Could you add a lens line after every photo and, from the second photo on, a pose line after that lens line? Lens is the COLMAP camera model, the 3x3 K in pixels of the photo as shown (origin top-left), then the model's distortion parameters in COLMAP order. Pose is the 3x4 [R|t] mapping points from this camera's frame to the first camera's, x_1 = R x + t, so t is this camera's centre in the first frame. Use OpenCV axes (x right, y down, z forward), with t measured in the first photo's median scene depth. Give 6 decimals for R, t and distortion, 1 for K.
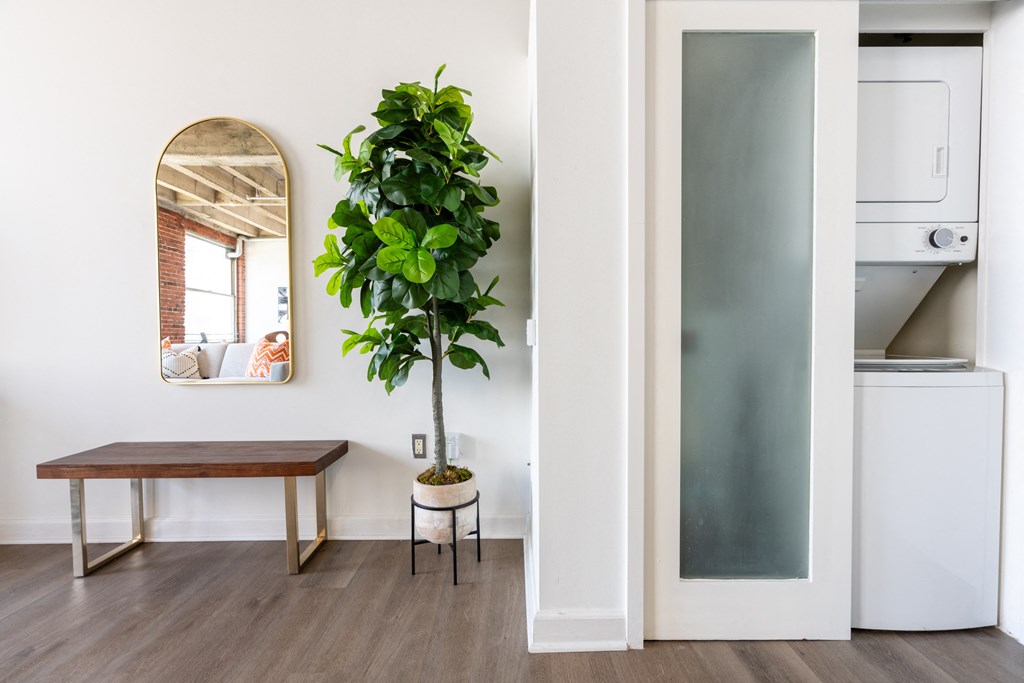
lens RADIAL K [[445.2, 0, 512.0], [0, 445.2, 341.5], [0, 0, 1]] dist [0.000843, 0.000197]
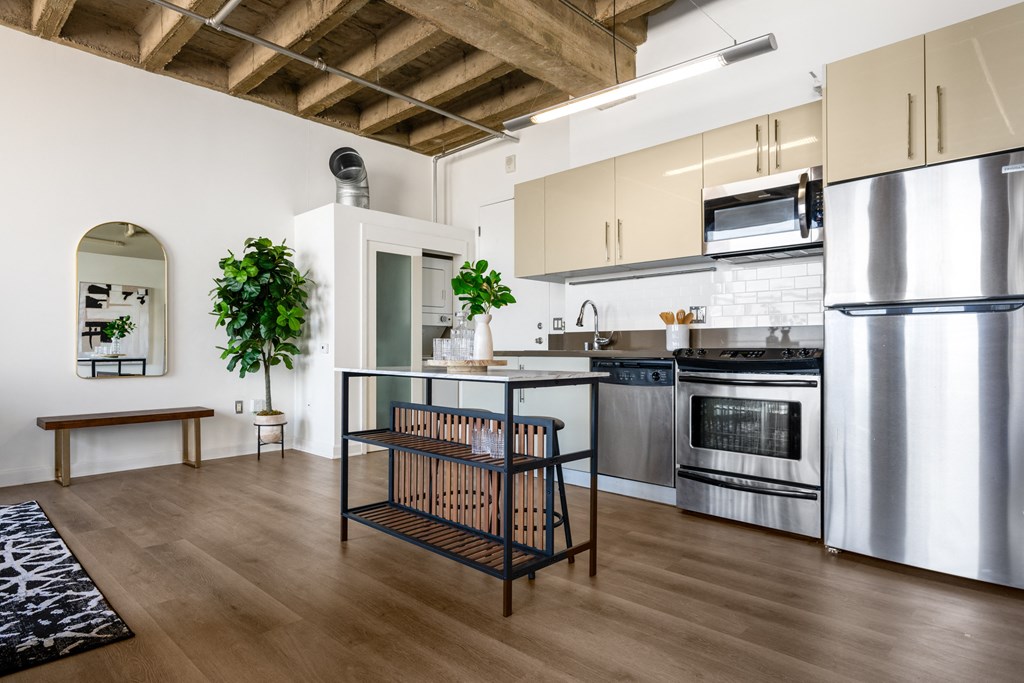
lens RADIAL K [[580.6, 0, 527.8], [0, 580.6, 346.2], [0, 0, 1]] dist [-0.002387, 0.000470]
pose [[0.665615, 0.012442, 0.746191, -1.516407], [0.017701, 0.999317, -0.032452, 0.094193], [-0.746085, 0.034810, 0.664940, -1.931034]]
